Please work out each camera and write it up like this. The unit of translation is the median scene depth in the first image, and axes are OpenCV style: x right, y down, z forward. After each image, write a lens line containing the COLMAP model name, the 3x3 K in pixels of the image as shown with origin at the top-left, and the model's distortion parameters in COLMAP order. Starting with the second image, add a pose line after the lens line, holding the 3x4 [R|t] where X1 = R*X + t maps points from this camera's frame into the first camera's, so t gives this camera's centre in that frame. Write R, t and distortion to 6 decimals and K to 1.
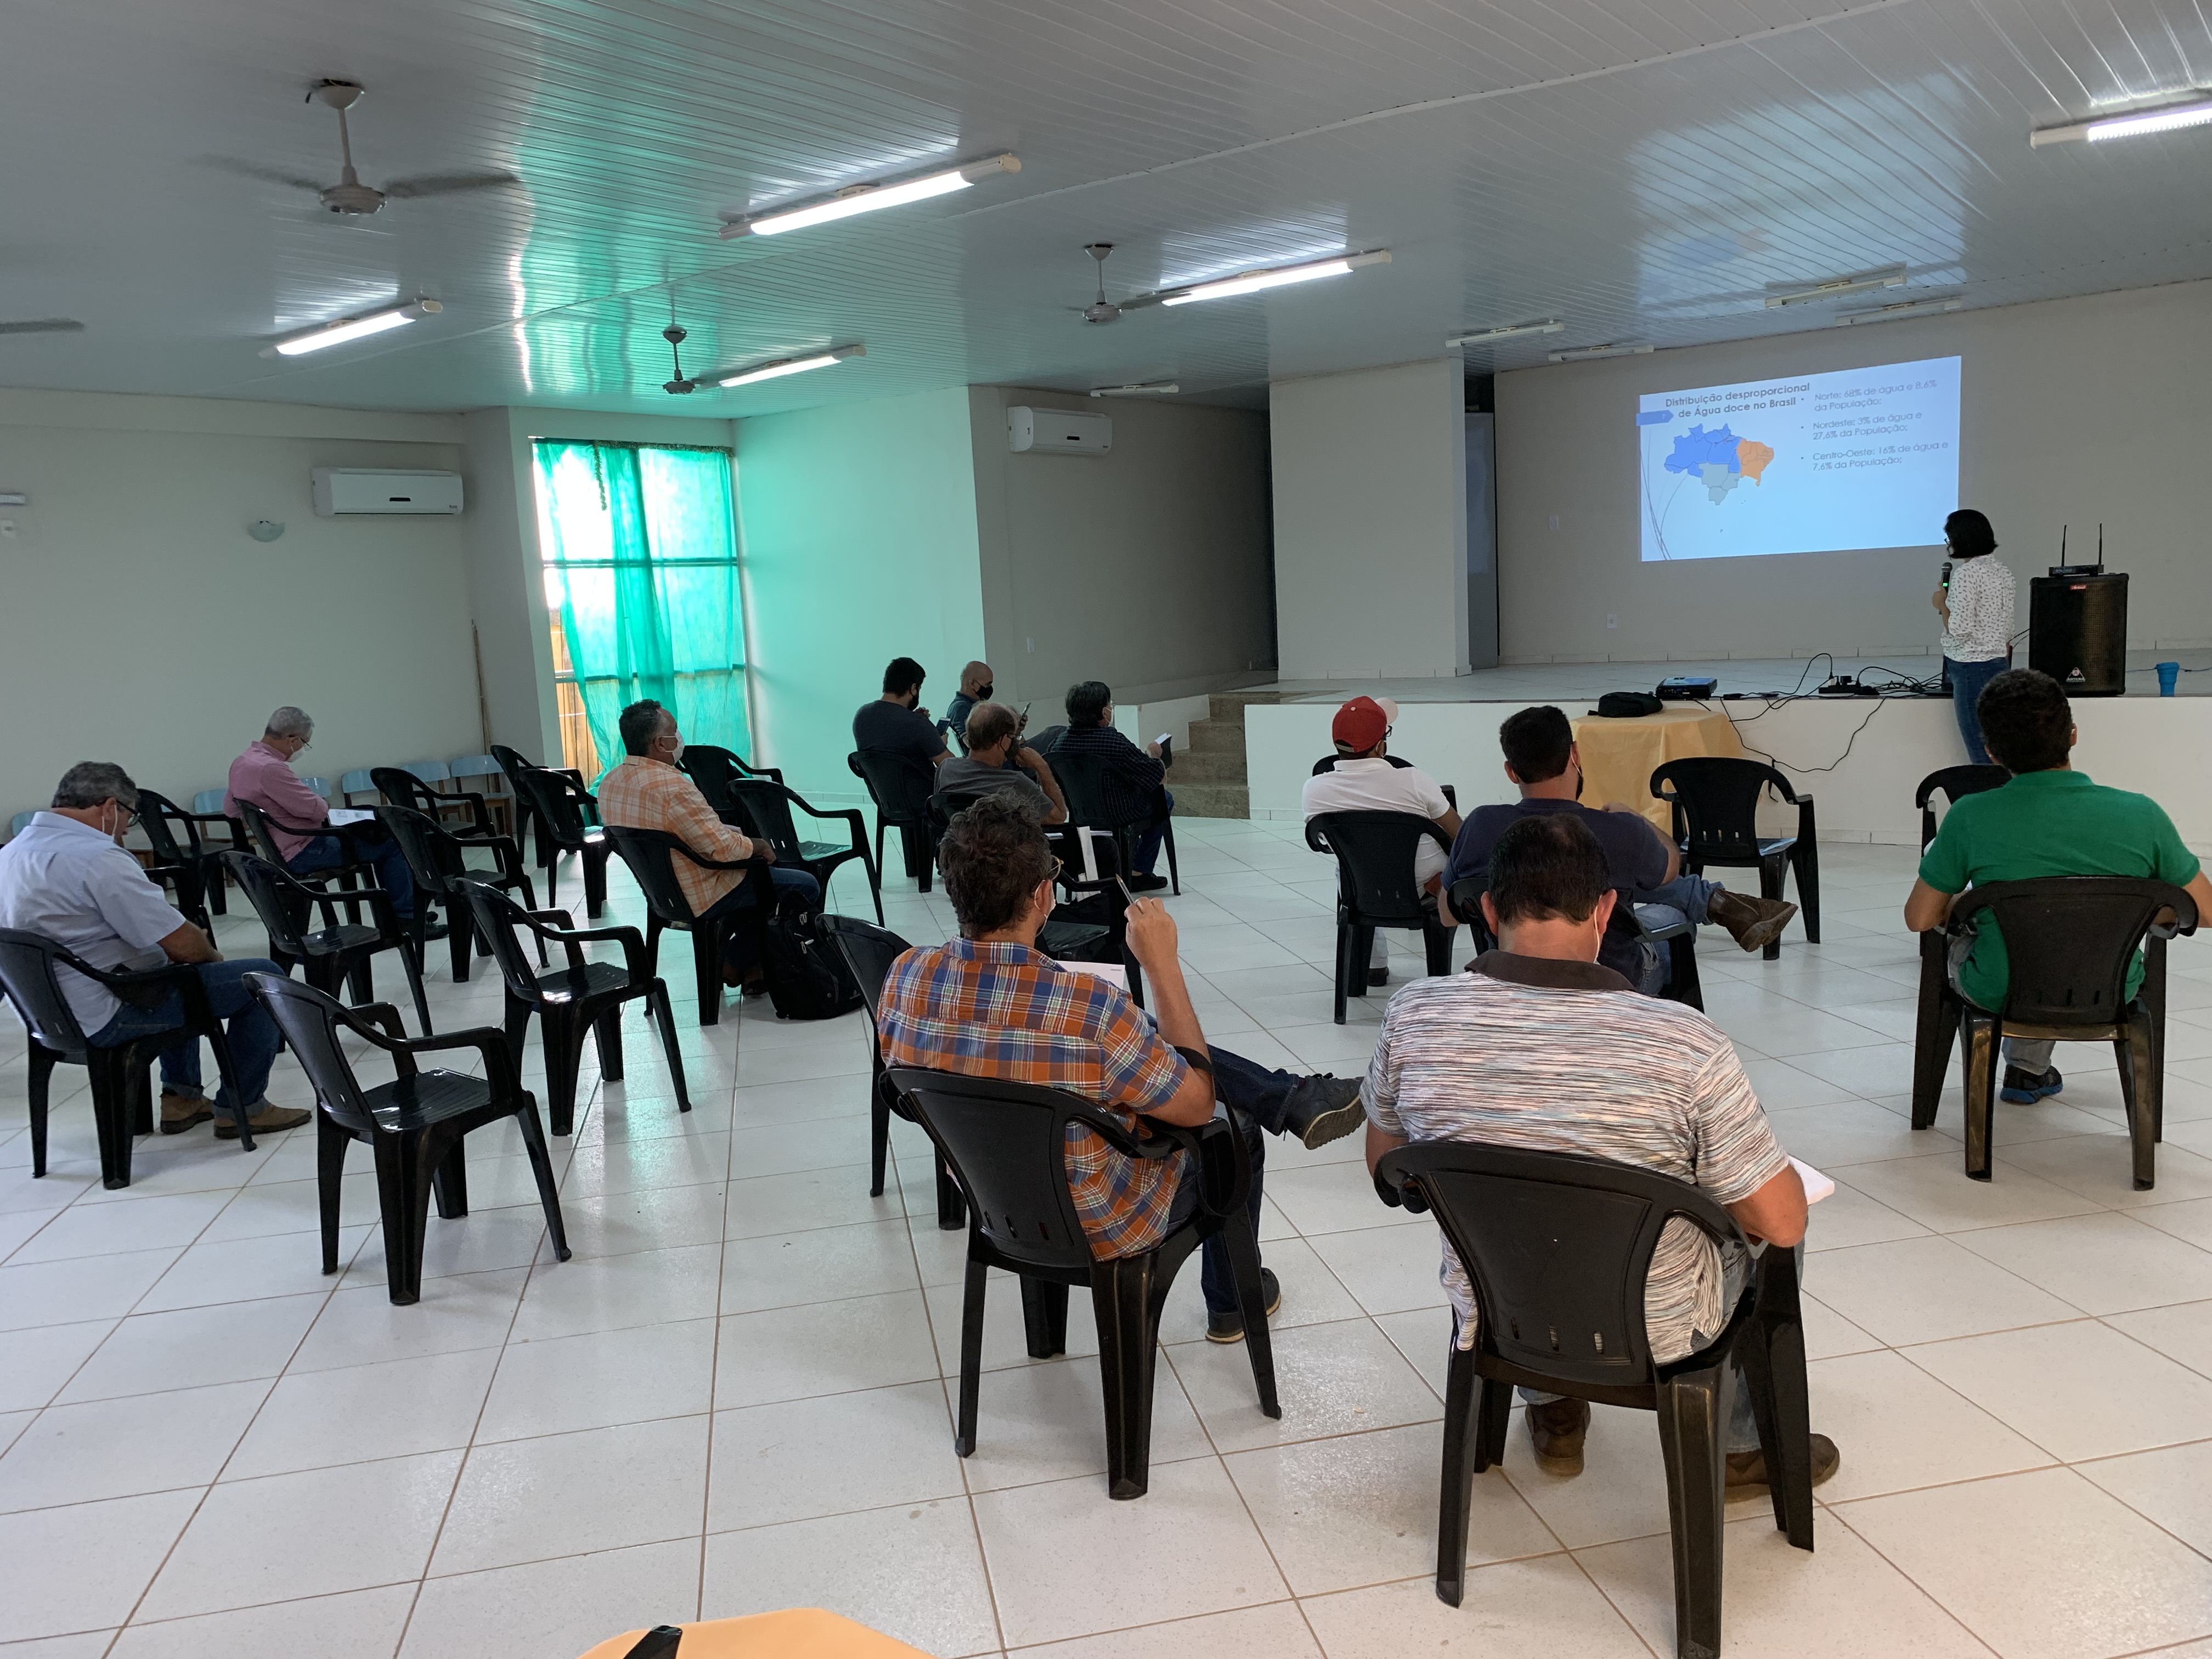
lens RADIAL K [[1697.1, 0, 1106.0], [0, 1697.1, 829.5], [0, 0, 1]] dist [0.070045, -0.070919]
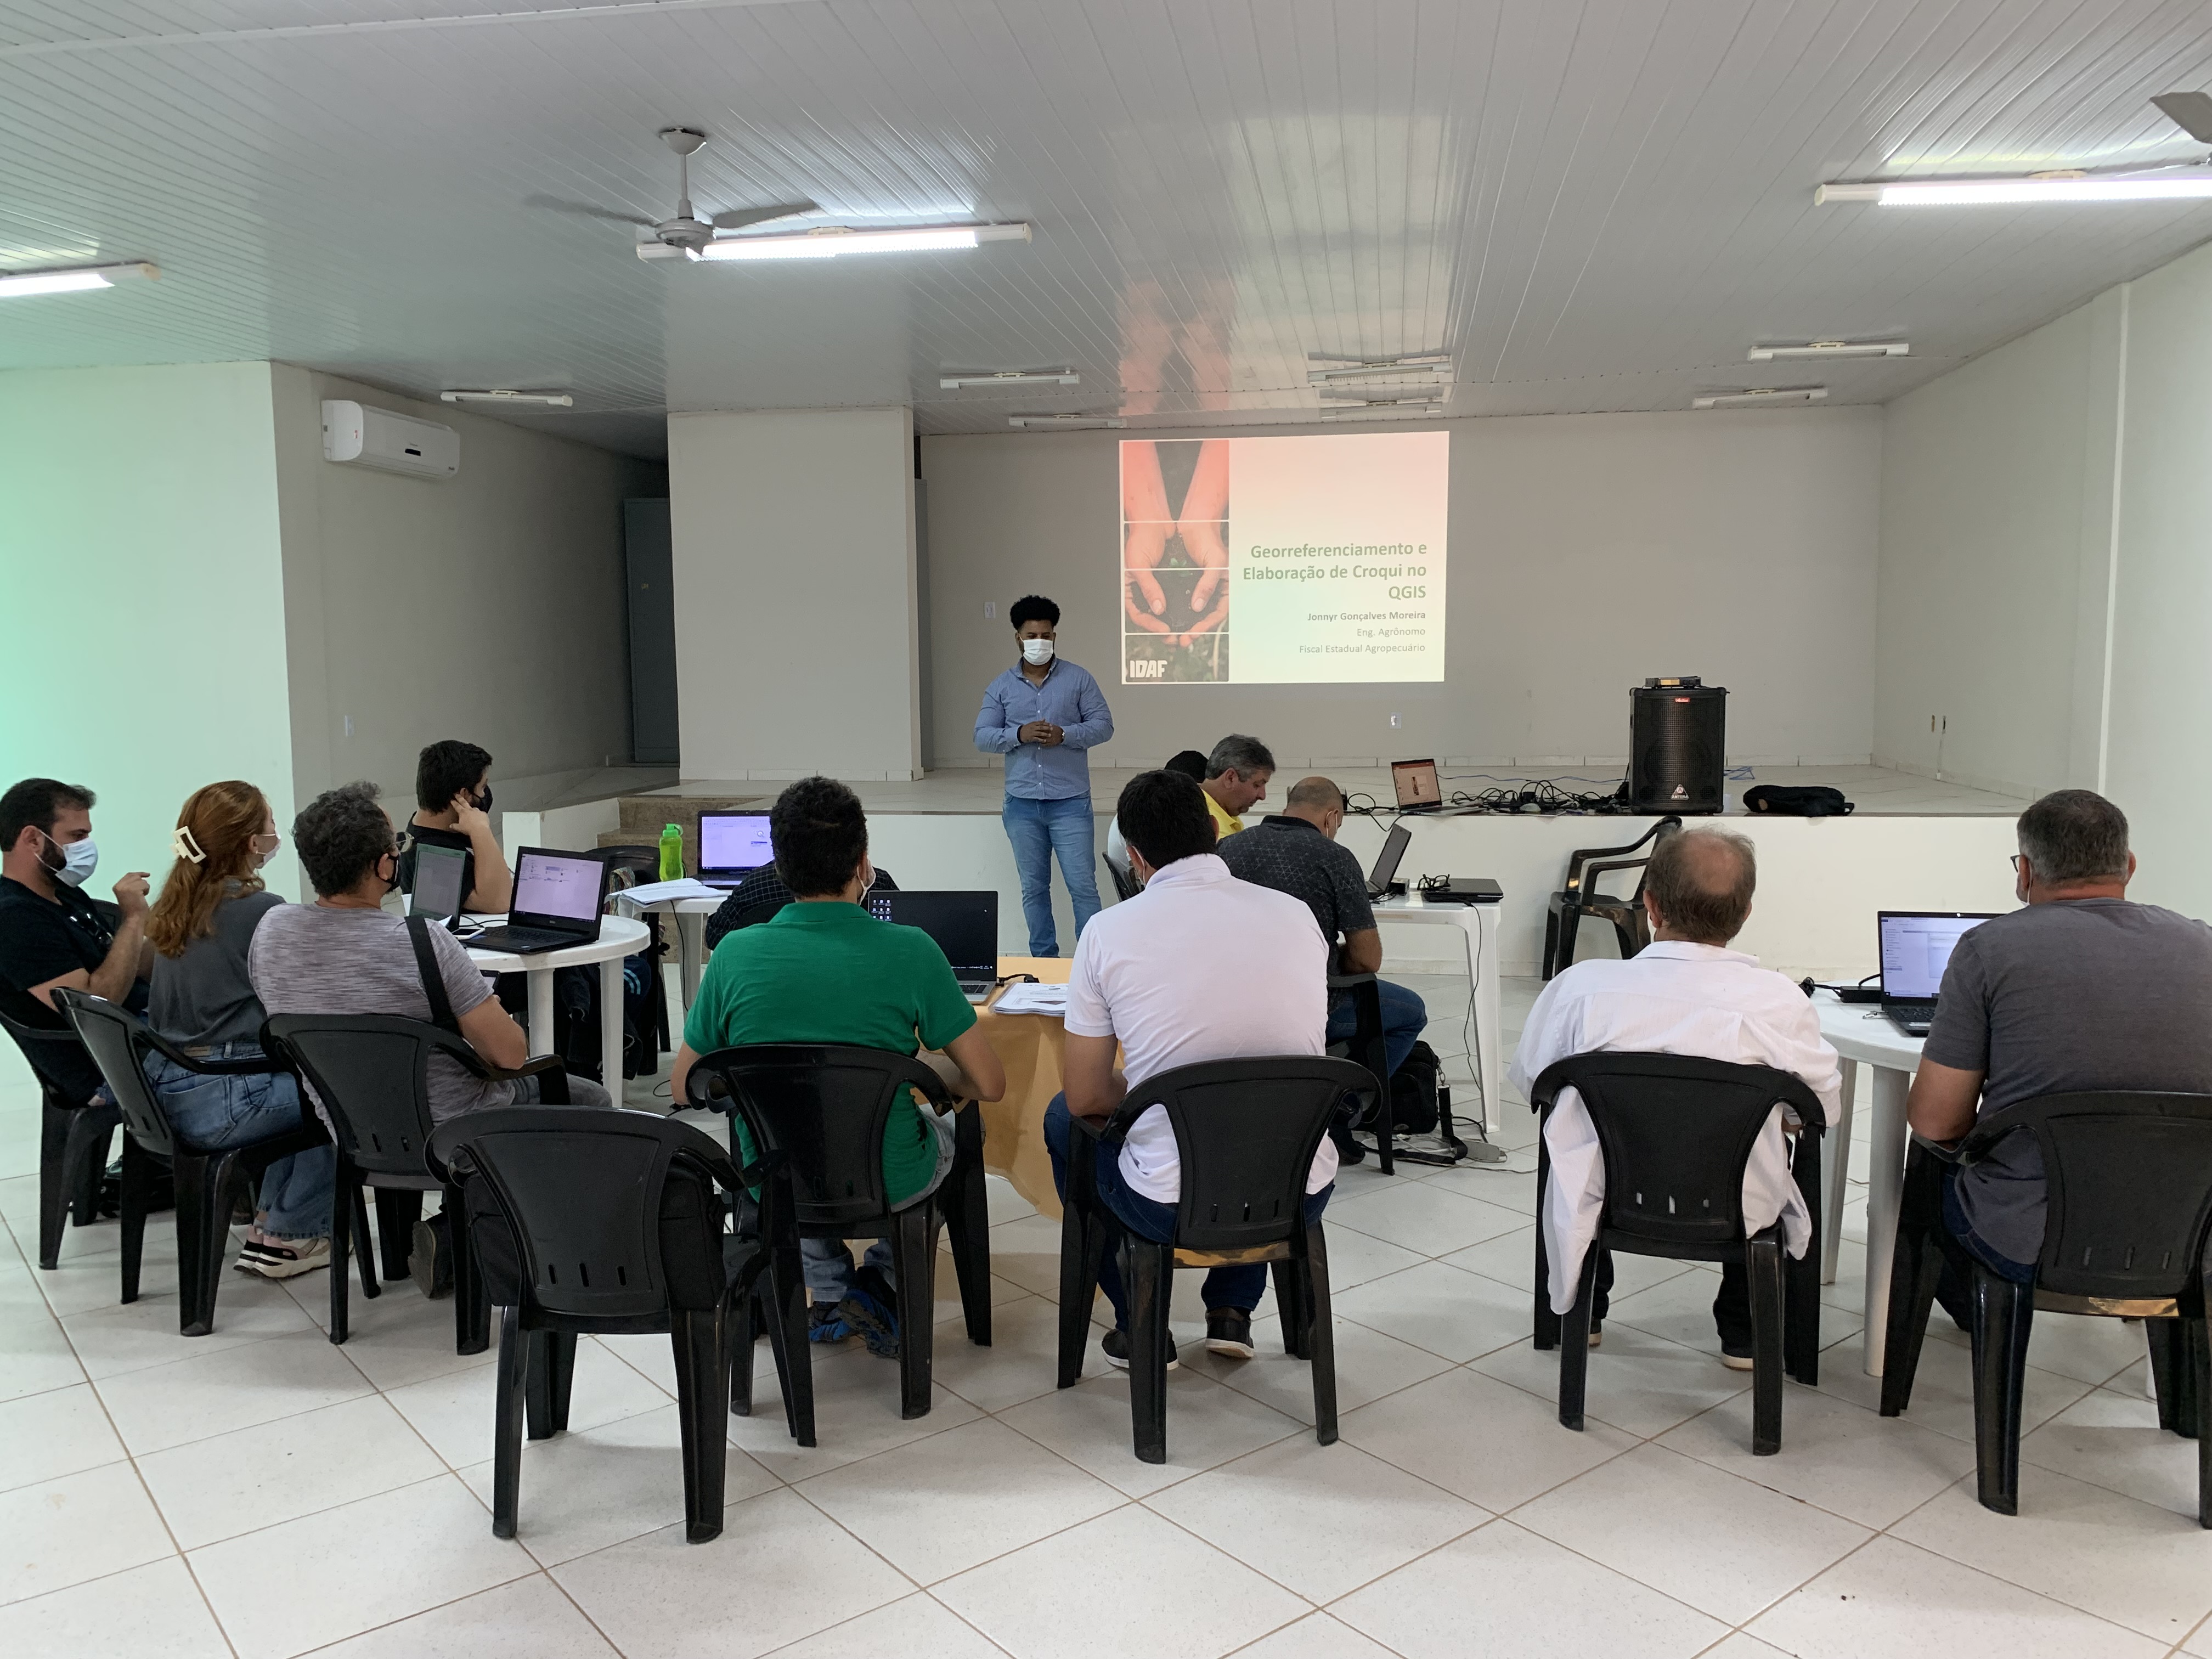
lens RADIAL K [[1699.1, 0, 1093.0], [0, 1699.1, 824.3], [0, 0, 1]] dist [0.041028, -0.057808]
pose [[0.884276, 0.001337, 0.466964, -0.110388], [0.027642, 0.998092, -0.055203, -0.020711], [-0.466147, 0.061723, 0.882552, 0.226828]]
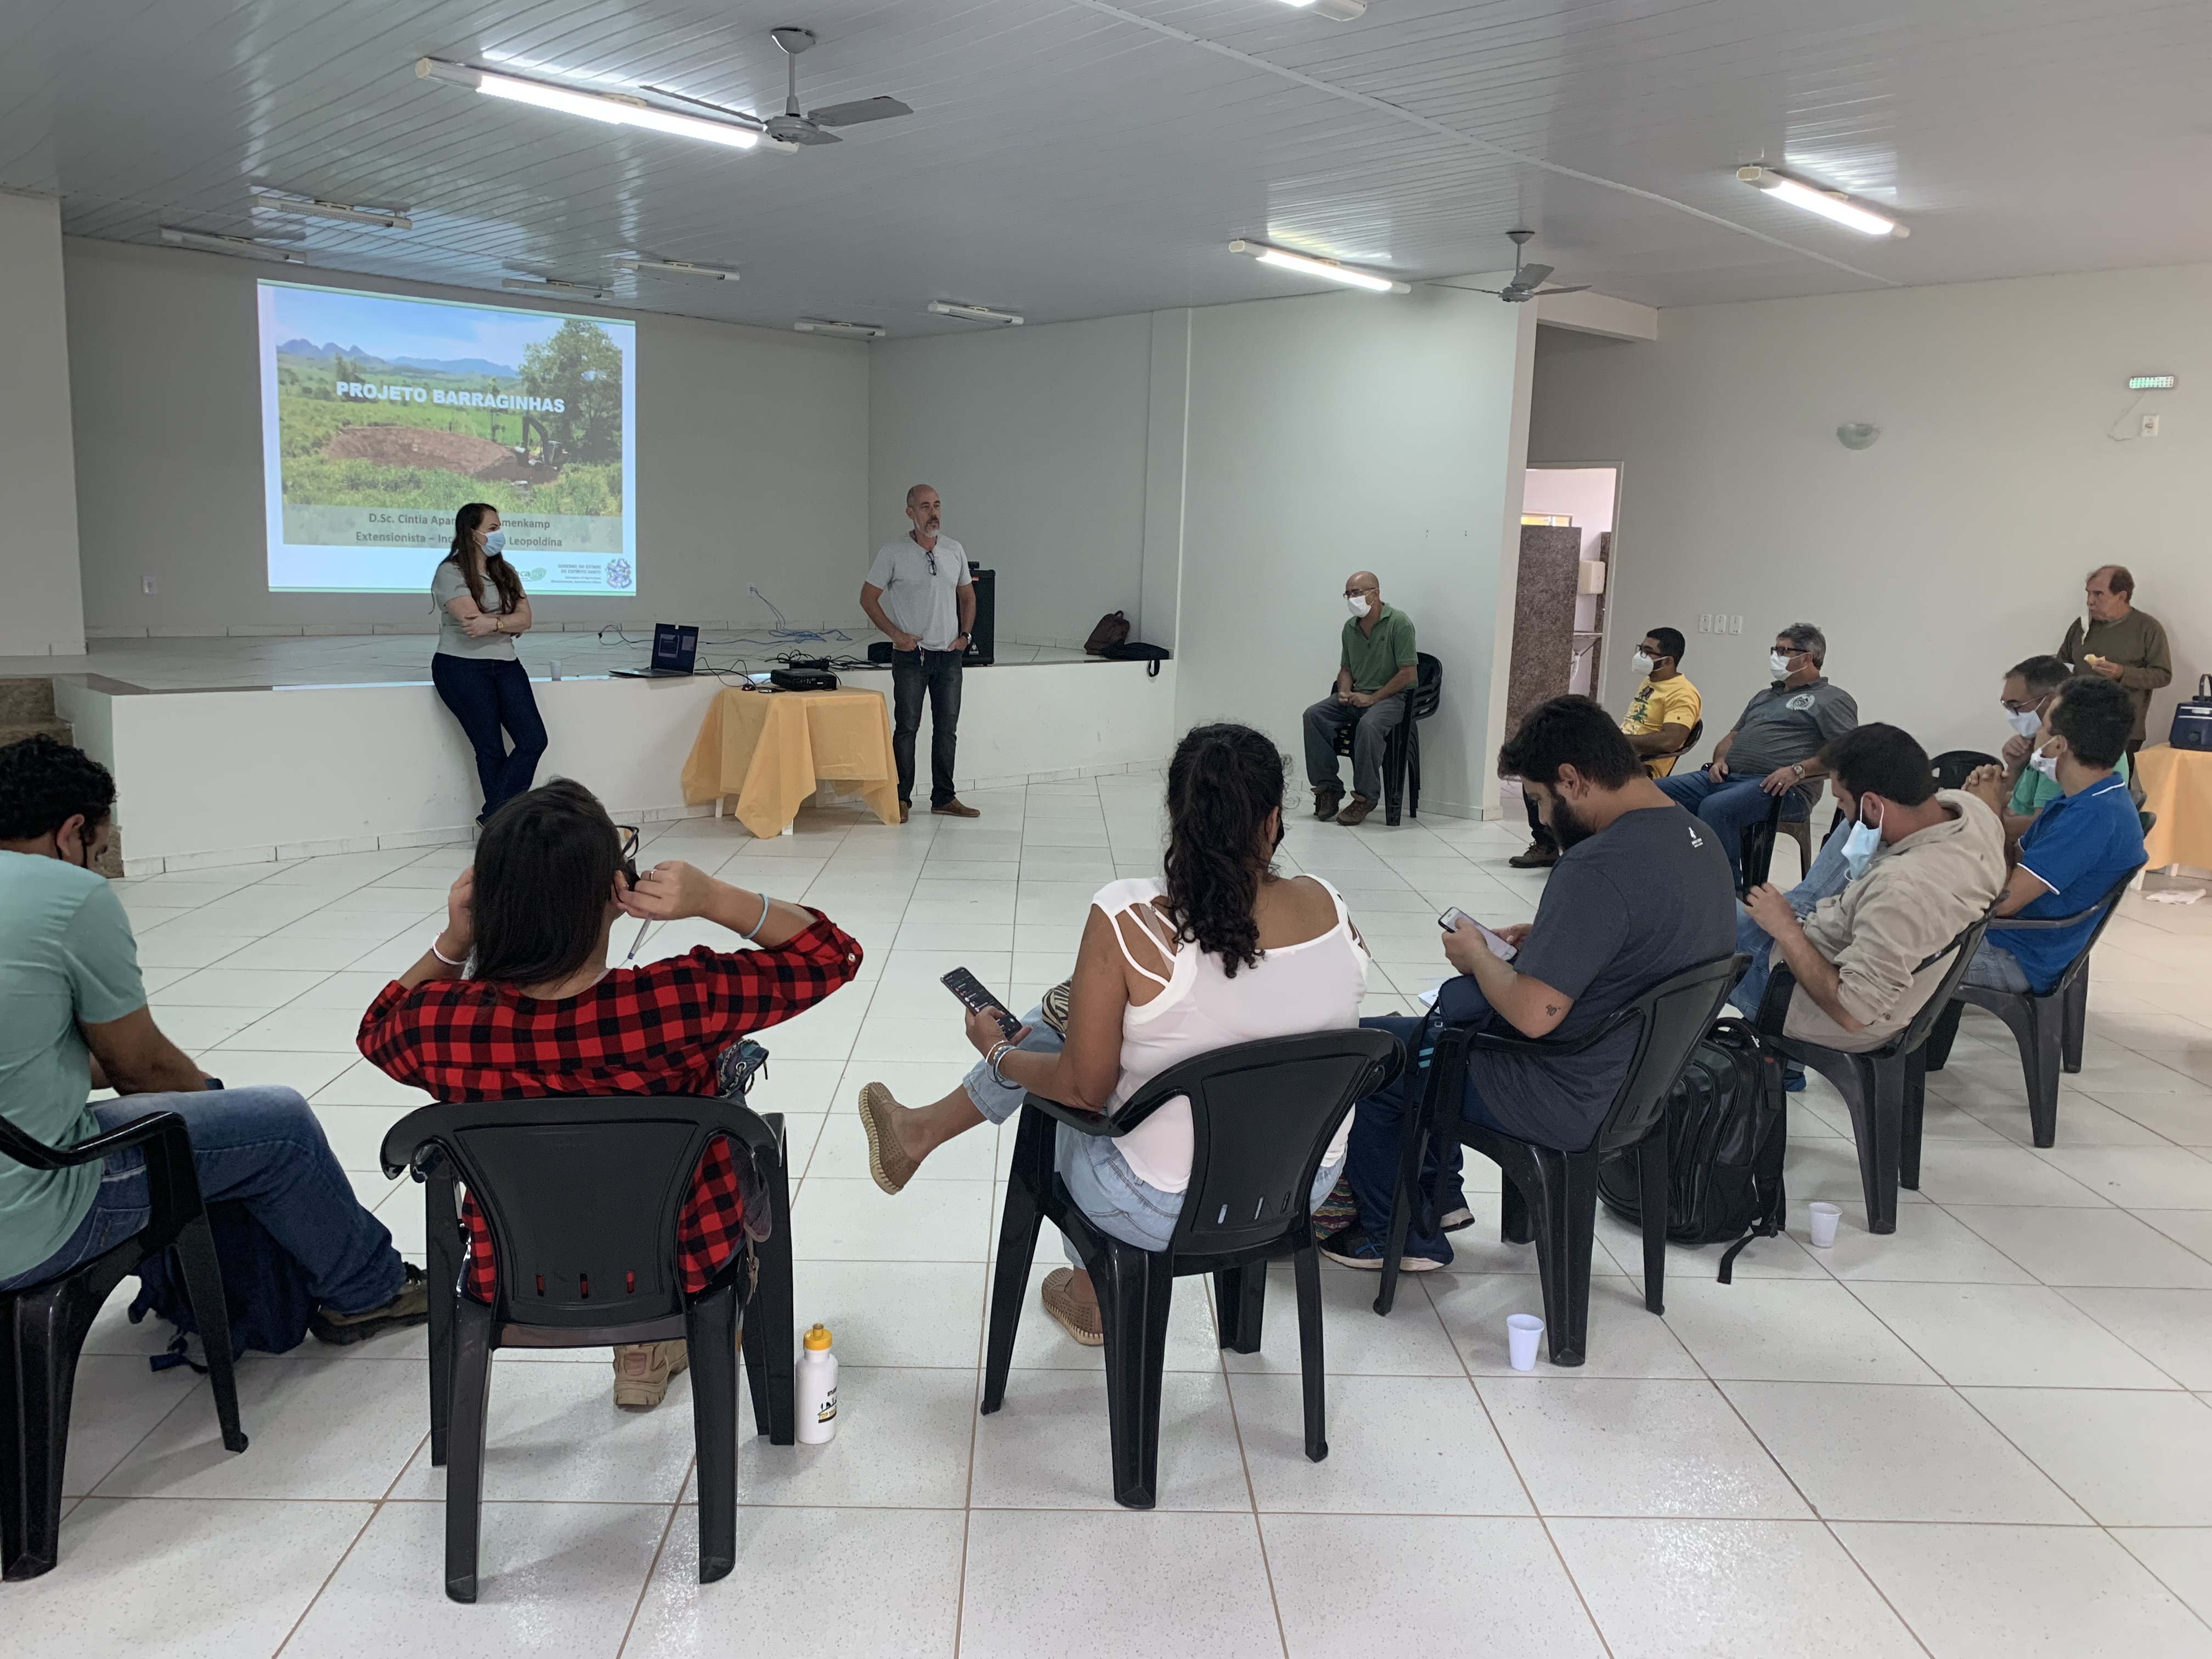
lens RADIAL K [[1706.3, 0, 1113.5], [0, 1706.3, 823.7], [0, 0, 1]] dist [0.085371, -0.067604]
pose [[0.151160, -0.101064, 0.983329, -0.454992], [0.106574, 0.990628, 0.085431, -0.041867], [-0.982747, 0.091884, 0.160515, 0.497593]]
